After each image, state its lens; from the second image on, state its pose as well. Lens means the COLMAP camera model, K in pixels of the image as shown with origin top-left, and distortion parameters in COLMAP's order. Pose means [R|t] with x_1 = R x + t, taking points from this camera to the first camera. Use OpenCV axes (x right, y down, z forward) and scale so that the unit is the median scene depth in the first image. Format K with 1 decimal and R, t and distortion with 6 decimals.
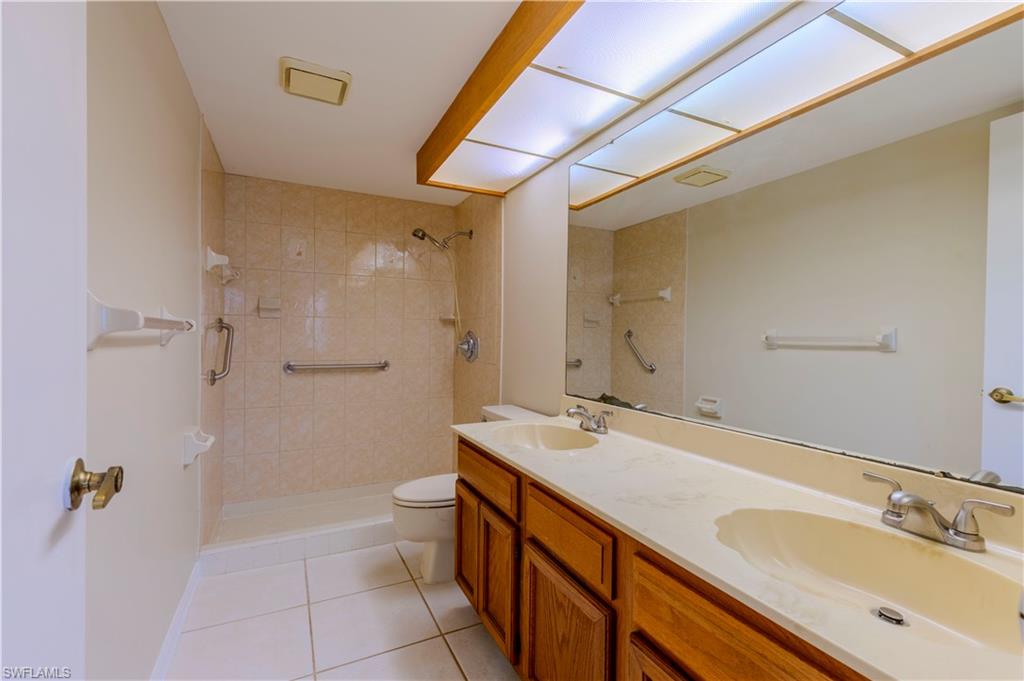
lens RADIAL K [[458.3, 0, 510.2], [0, 458.3, 338.7], [0, 0, 1]] dist [0.002379, 0.001706]
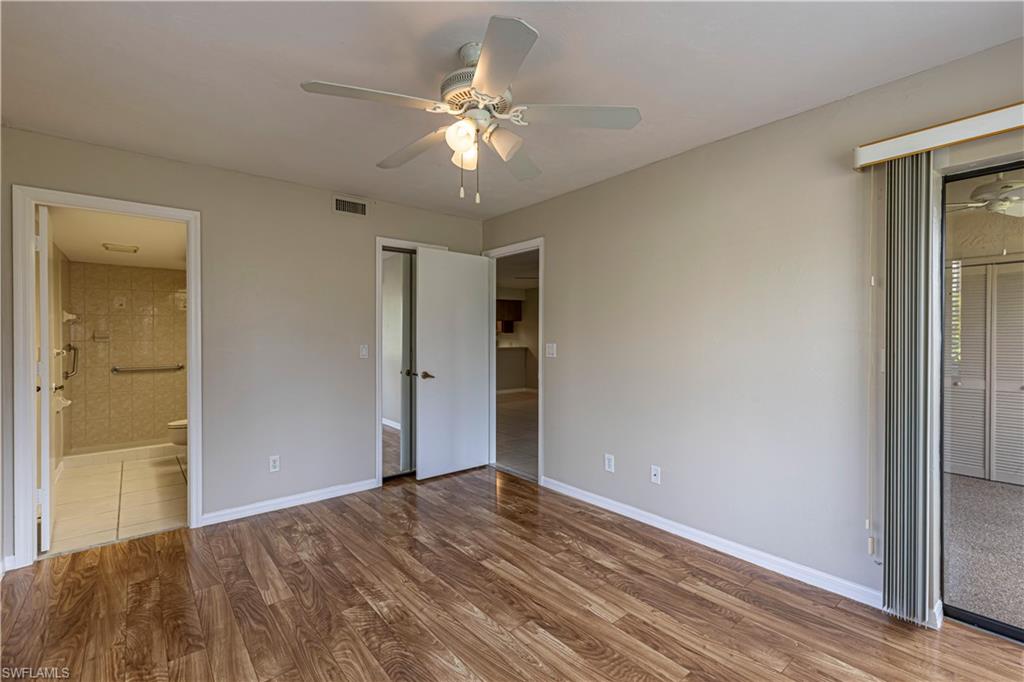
lens RADIAL K [[458.3, 0, 512.0], [0, 458.3, 340.0], [0, 0, 1]] dist [0.002379, 0.001706]
pose [[0.972145, -0.014067, 0.233956, 0.228624], [0.013769, 0.999901, 0.002906, -0.014132], [-0.233974, 0.000396, 0.972243, -0.416893]]
